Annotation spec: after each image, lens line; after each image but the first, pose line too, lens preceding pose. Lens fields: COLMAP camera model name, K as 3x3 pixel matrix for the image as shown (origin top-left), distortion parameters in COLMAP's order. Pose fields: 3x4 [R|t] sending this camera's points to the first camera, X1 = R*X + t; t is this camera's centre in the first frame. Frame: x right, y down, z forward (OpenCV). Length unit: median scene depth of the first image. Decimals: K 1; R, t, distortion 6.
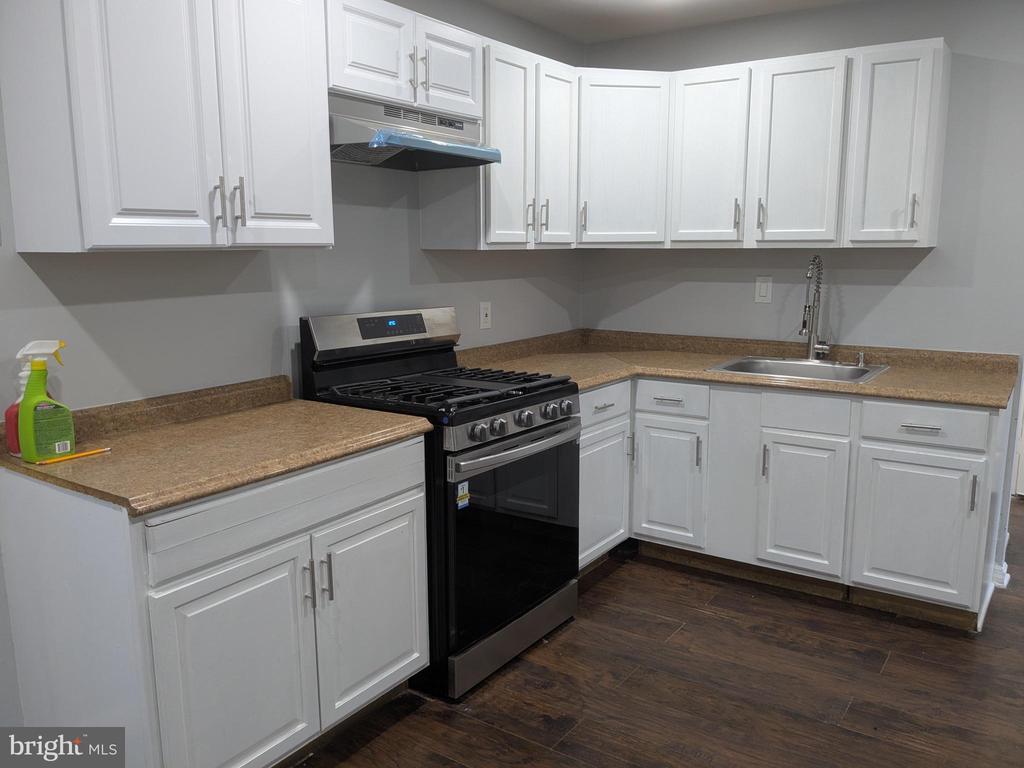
lens RADIAL K [[810.7, 0, 513.9], [0, 810.7, 388.7], [0, 0, 1]] dist [0.017189, -0.025090]
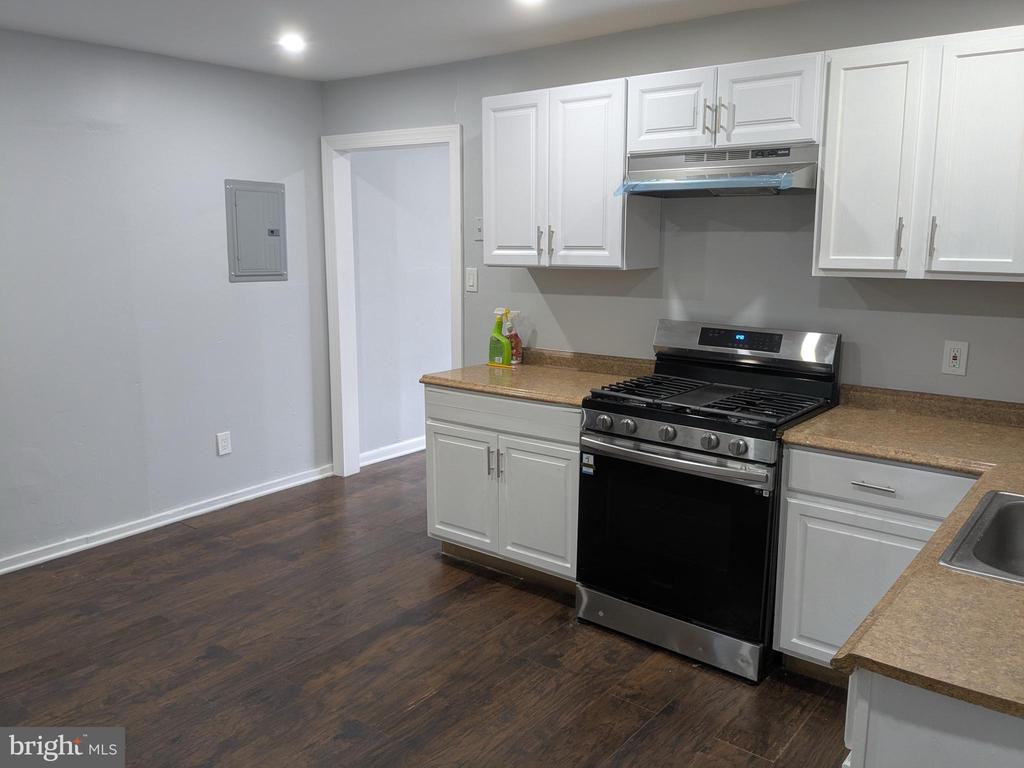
lens RADIAL K [[810.7, 0, 513.8], [0, 810.7, 377.2], [0, 0, 1]] dist [0.017189, -0.025090]
pose [[-0.078961, 0.168413, -0.982549, 1.111116], [-0.170824, 0.968762, 0.179777, -0.198911], [0.982133, 0.182038, -0.047725, 0.862899]]
